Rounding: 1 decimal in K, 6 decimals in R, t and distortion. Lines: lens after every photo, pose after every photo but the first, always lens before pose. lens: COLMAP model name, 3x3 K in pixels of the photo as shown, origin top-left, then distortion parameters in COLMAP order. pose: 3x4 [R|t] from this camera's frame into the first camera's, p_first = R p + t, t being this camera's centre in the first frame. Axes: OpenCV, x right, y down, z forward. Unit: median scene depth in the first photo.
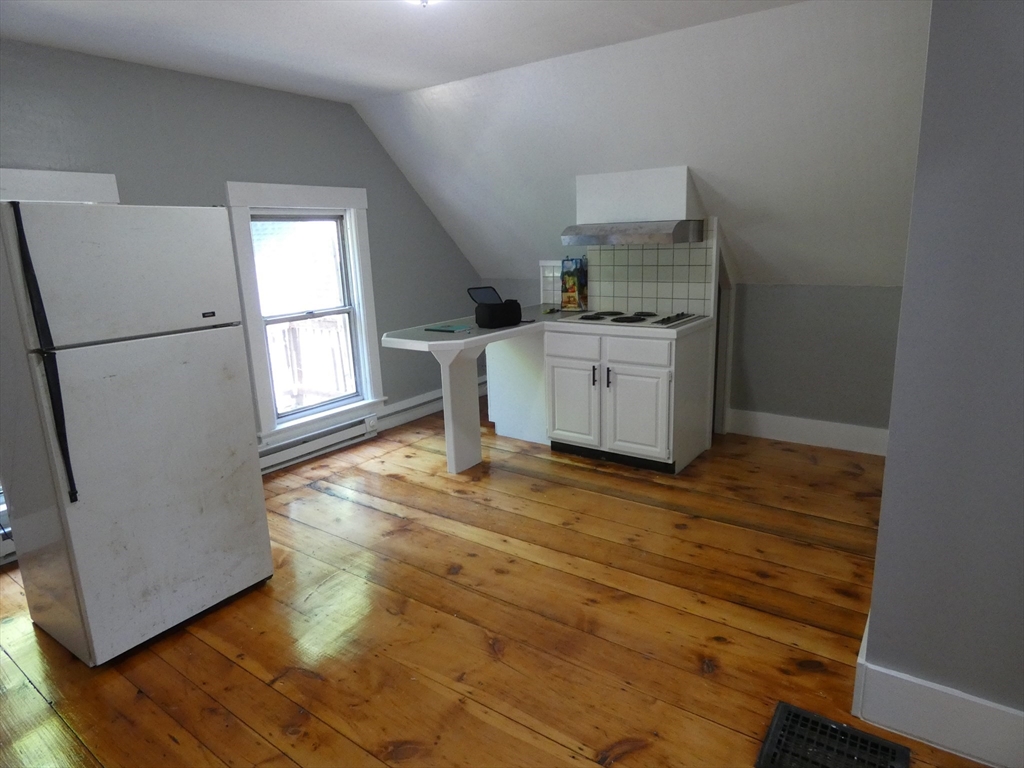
lens RADIAL K [[620.0, 0, 512.0], [0, 620.0, 384.0], [0, 0, 1]] dist [0.029507, 0.000509]
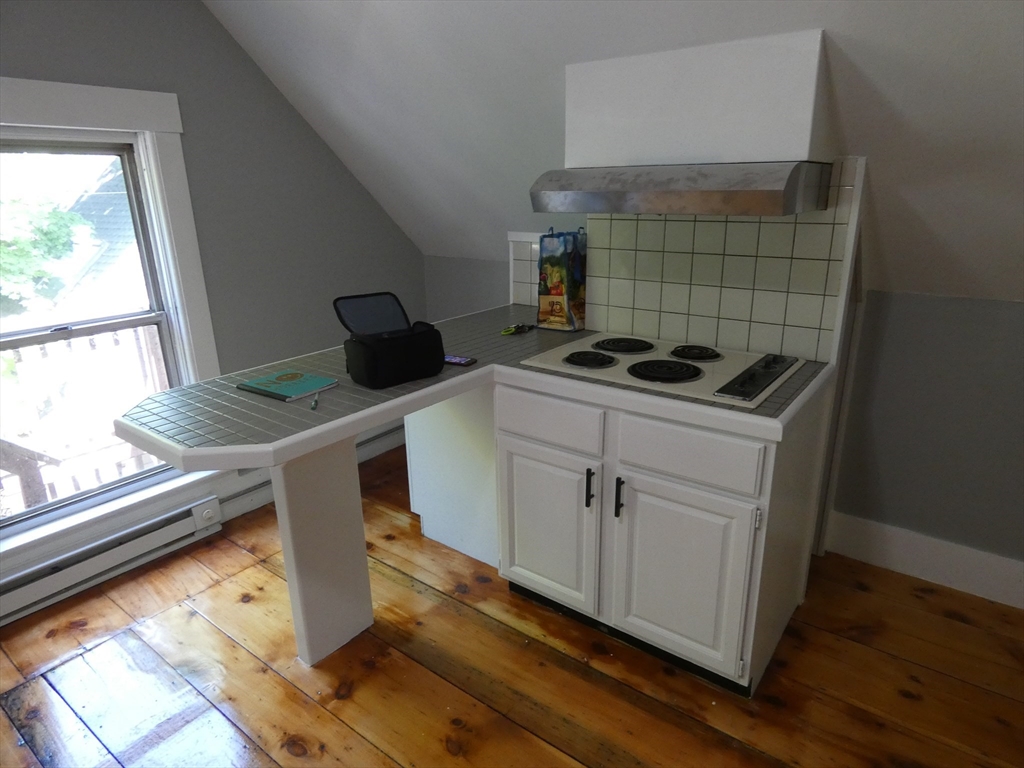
lens RADIAL K [[613.8, 0, 512.0], [0, 613.8, 384.0], [0, 0, 1]] dist [0.003194, 0.000420]
pose [[0.999678, 0.021836, -0.012943, 0.071950], [-0.020759, 0.996725, 0.078155, -0.122352], [0.014607, -0.077861, 0.996857, 0.497314]]
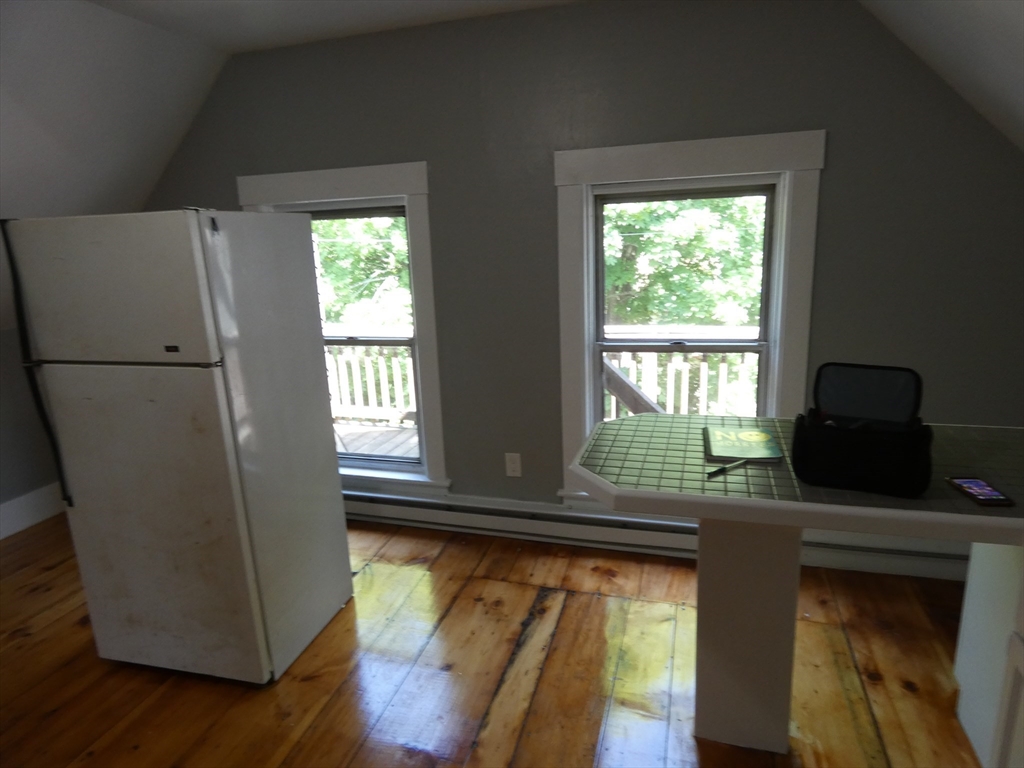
lens RADIAL K [[601.2, 0, 512.0], [0, 601.2, 384.0], [0, 0, 1]] dist [-0.035088, -0.000047]
pose [[0.321427, 0.242250, -0.915423, 0.202720], [-0.184502, 0.964217, 0.190379, -0.166849], [0.928786, 0.107704, 0.354621, 0.652479]]
